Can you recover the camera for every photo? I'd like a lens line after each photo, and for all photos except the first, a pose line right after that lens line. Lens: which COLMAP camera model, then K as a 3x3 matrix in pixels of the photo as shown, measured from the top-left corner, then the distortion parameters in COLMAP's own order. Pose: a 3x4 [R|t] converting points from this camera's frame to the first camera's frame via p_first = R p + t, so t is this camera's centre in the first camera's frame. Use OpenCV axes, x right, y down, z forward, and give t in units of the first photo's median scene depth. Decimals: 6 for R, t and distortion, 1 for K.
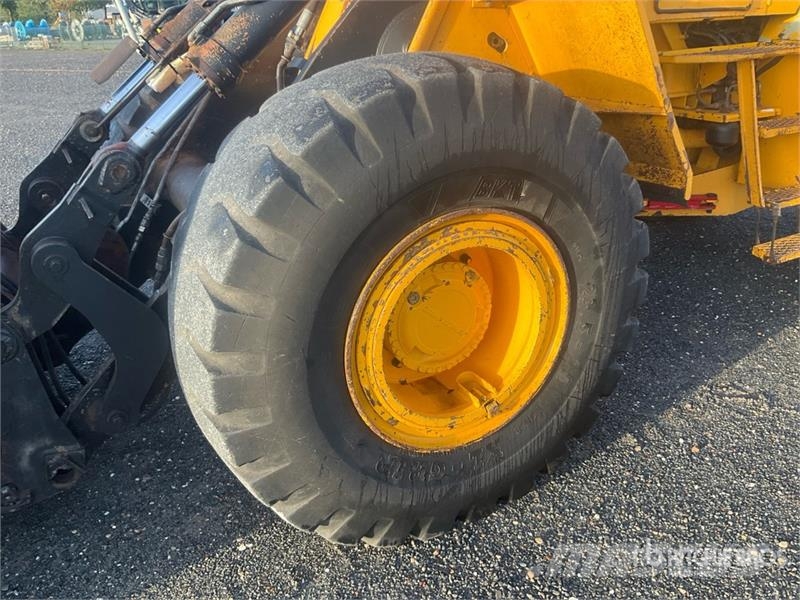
lens RADIAL K [[660.9, 0, 396.9], [0, 660.9, 297.1], [0, 0, 1]] dist [0.092241, -0.194744]
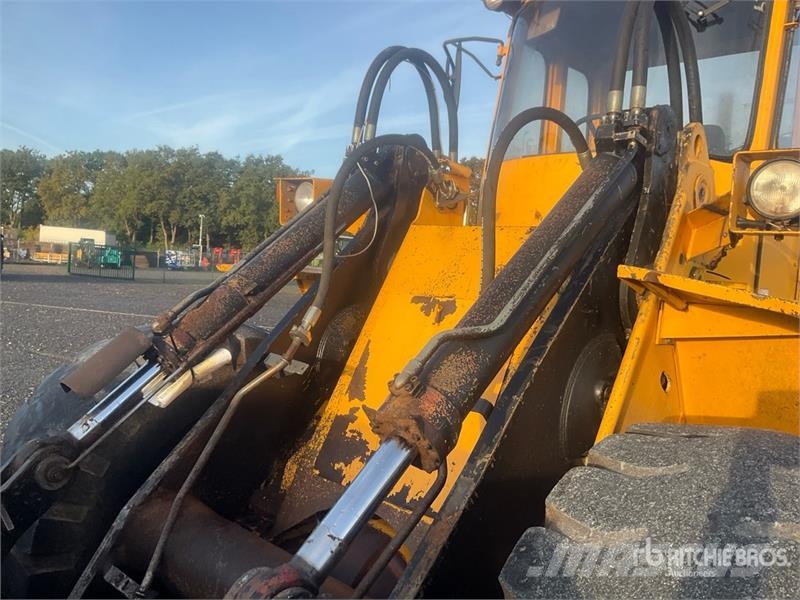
lens RADIAL K [[660.9, 0, 396.9], [0, 660.9, 297.1], [0, 0, 1]] dist [0.092241, -0.194744]
pose [[0.934803, 0.085712, 0.344668, -0.390925], [0.036928, 0.941727, -0.334345, -0.185484], [-0.353241, 0.325274, 0.877165, 0.306417]]
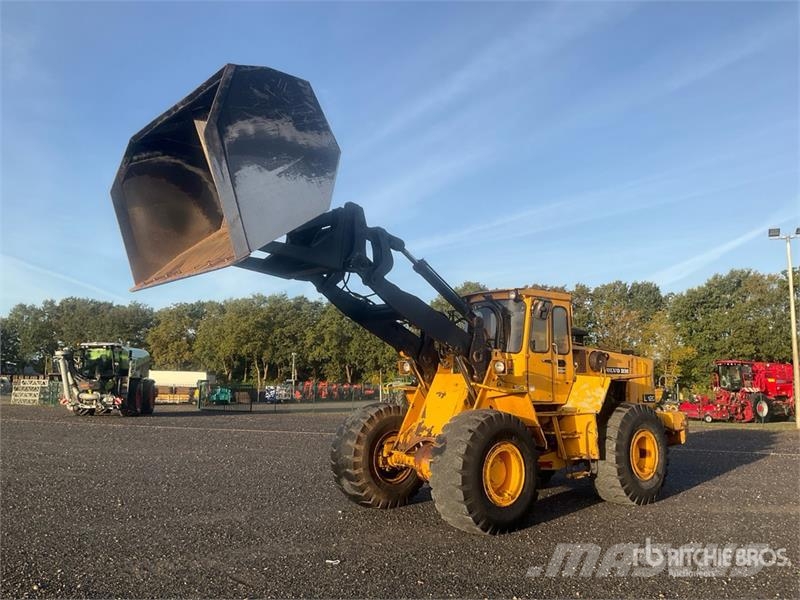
lens RADIAL K [[660.9, 0, 396.9], [0, 660.9, 297.1], [0, 0, 1]] dist [0.092241, -0.194744]
pose [[0.971675, 0.083450, 0.221095, -1.066329], [0.042012, 0.859674, -0.509112, 0.823236], [-0.232555, 0.503980, 0.831818, -1.960607]]
